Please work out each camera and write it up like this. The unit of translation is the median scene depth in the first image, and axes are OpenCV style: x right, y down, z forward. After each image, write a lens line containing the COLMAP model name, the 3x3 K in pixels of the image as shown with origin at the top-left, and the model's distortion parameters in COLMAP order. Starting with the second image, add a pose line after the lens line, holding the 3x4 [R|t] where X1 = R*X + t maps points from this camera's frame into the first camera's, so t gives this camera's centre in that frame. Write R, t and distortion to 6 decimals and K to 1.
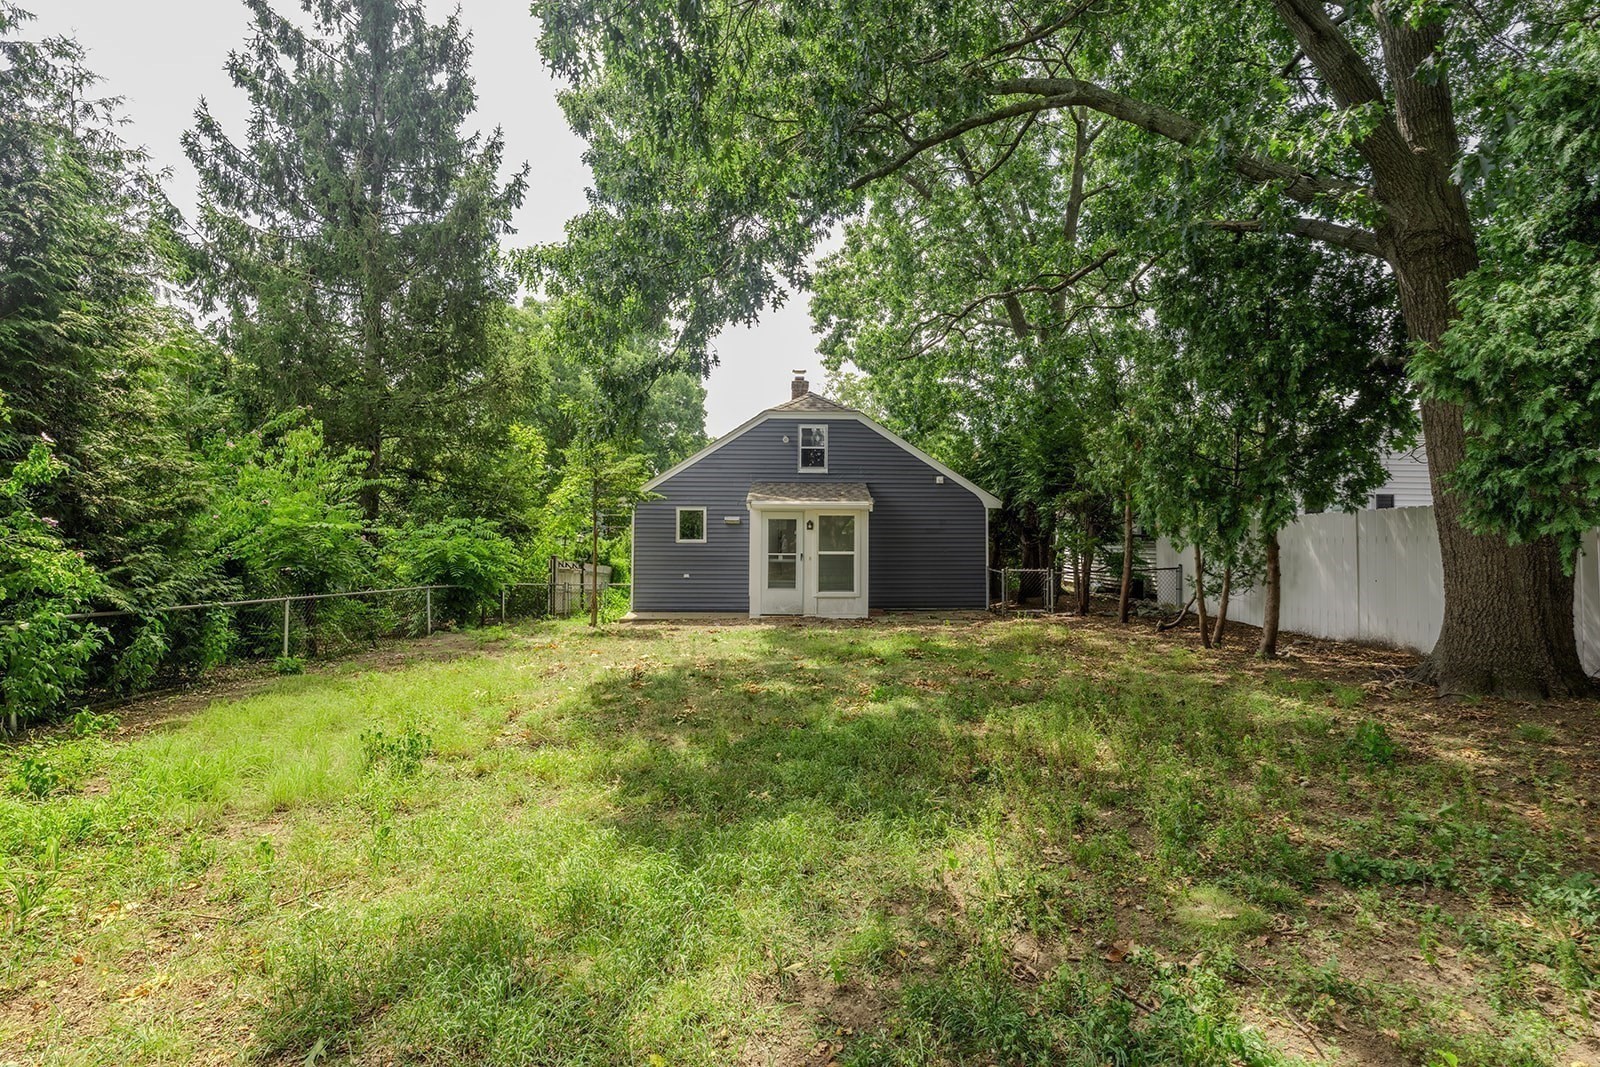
lens RADIAL K [[730.8, 0, 798.6], [0, 730.8, 537.3], [0, 0, 1]] dist [-0.000131, 0.000514]
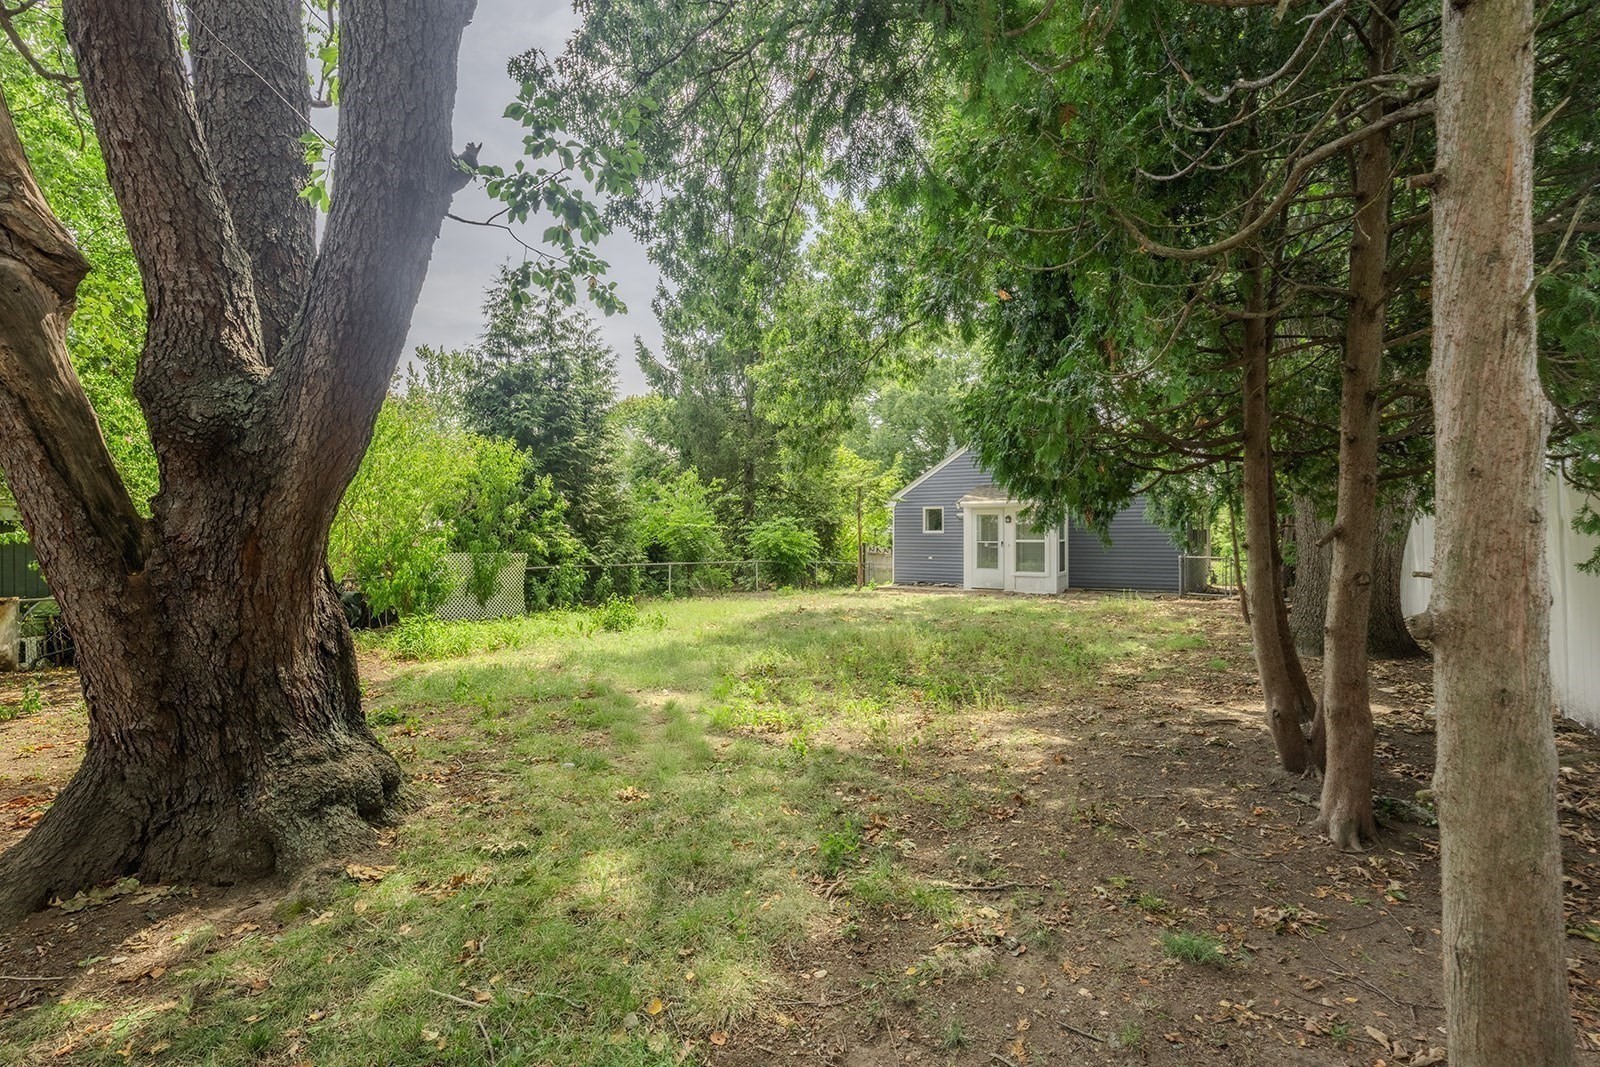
lens RADIAL K [[730.8, 0, 806.0], [0, 730.8, 531.4], [0, 0, 1]] dist [-0.000131, 0.000514]
pose [[0.834855, -0.007899, -0.550414, 0.422543], [0.010229, 0.999947, 0.001164, 0.000143], [0.550375, -0.006602, 0.834891, -0.259238]]
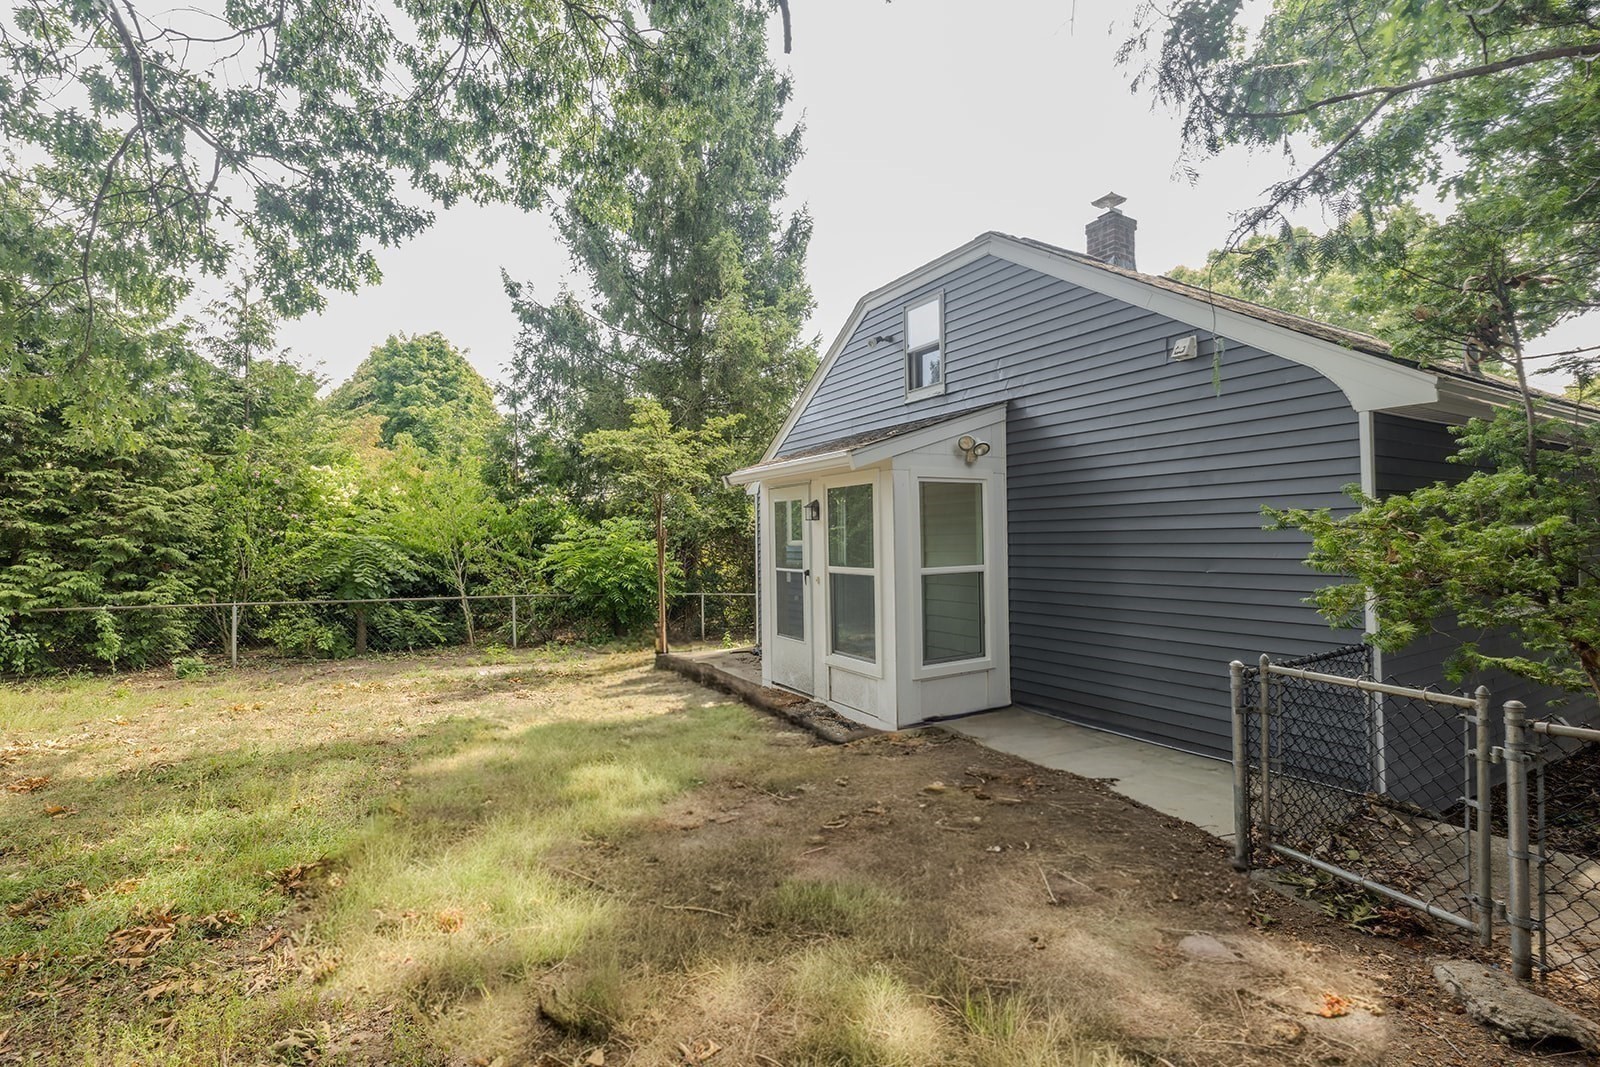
lens RADIAL K [[730.8, 0, 801.1], [0, 730.8, 532.3], [0, 0, 1]] dist [-0.000131, 0.000514]
pose [[0.508536, -0.025206, -0.860672, 0.419299], [0.017846, 0.999665, -0.018732, 0.006779], [0.860856, -0.005834, 0.508815, 0.750625]]
